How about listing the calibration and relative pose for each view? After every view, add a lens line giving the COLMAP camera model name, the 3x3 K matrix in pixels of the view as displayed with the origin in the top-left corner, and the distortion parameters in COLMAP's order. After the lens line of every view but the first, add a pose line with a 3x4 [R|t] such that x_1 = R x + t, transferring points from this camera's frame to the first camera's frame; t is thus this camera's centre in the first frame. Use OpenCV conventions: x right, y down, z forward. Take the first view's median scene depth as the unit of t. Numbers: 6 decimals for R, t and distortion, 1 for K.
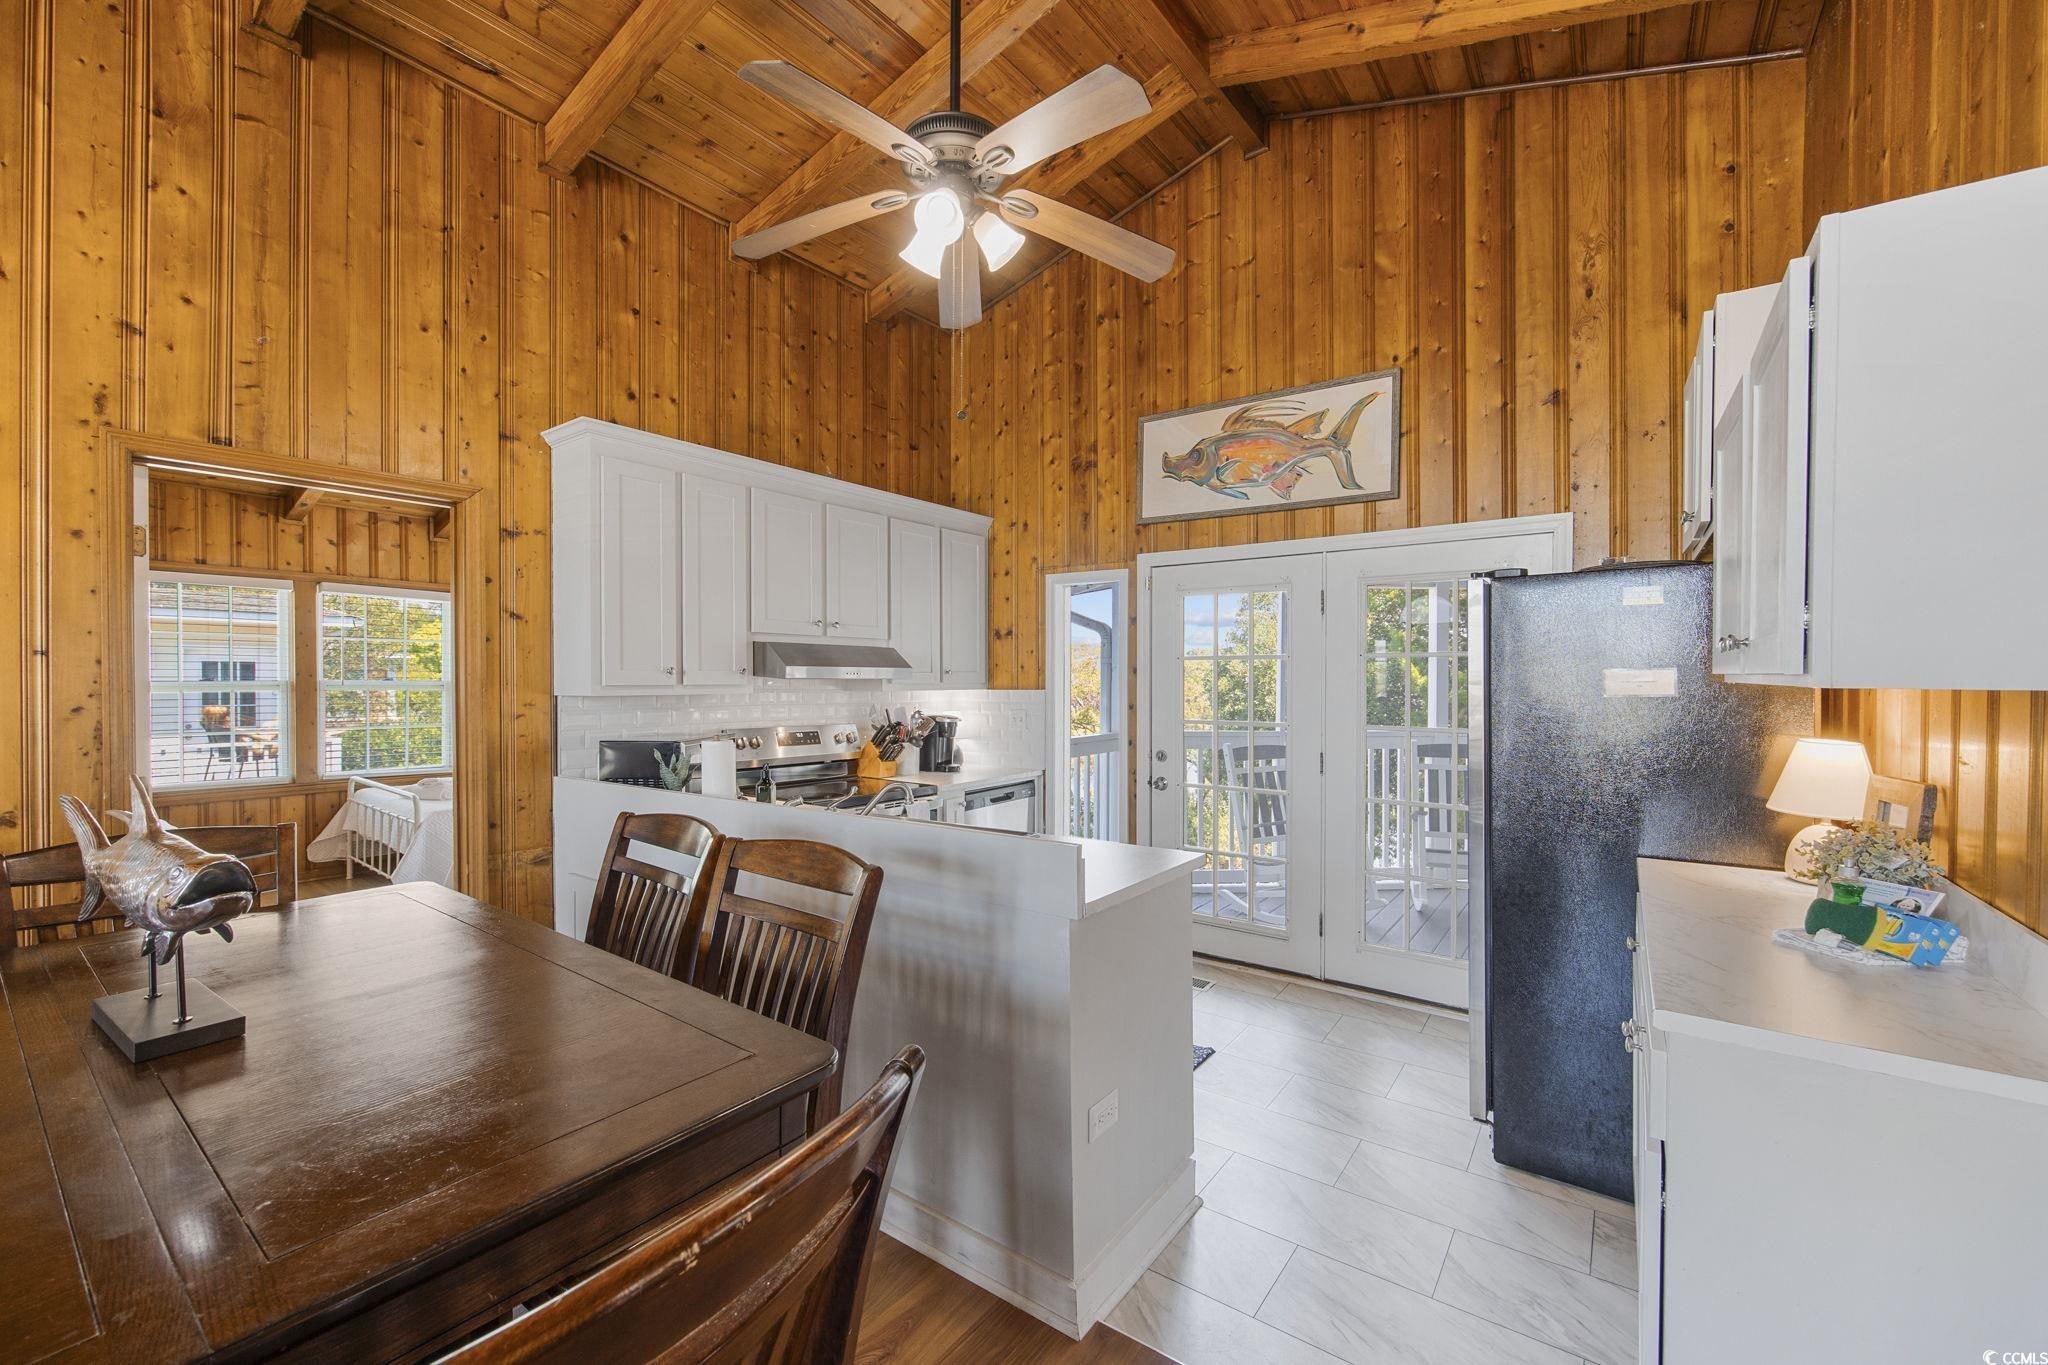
lens RADIAL K [[828.5, 0, 1020.0], [0, 828.5, 680.7], [0, 0, 1]] dist [-0.005125, 0.000294]
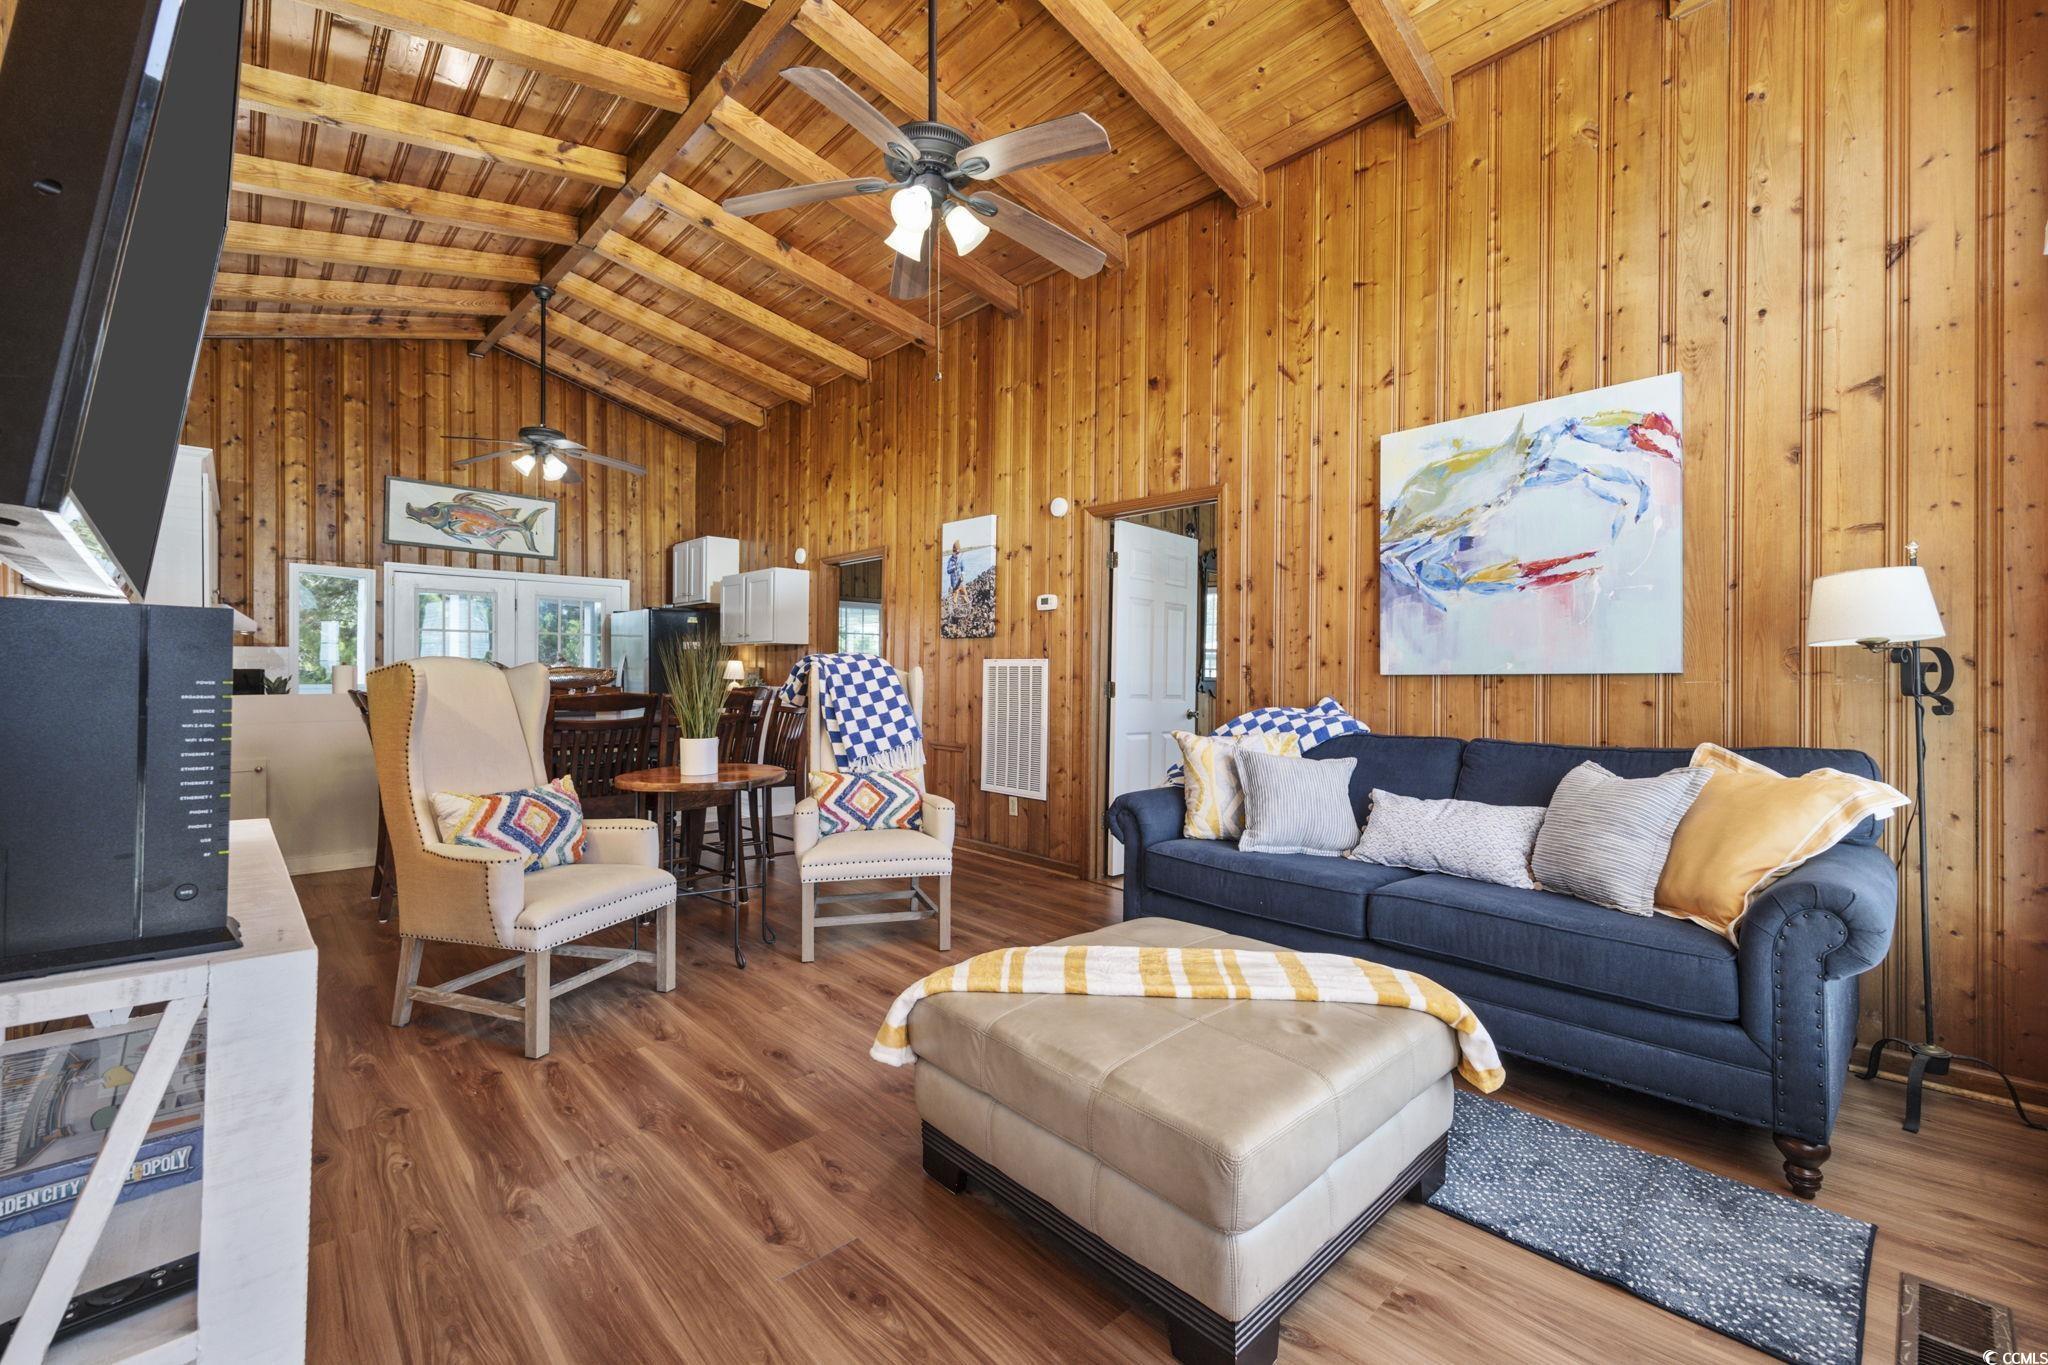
lens RADIAL K [[828.5, 0, 1028.2], [0, 828.5, 675.6], [0, 0, 1]] dist [-0.005125, 0.000294]
pose [[0.166108, -0.007757, 0.986077, -1.357717], [0.002141, 0.999970, 0.007506, 0.060283], [-0.986105, 0.000864, 0.166119, -0.522882]]
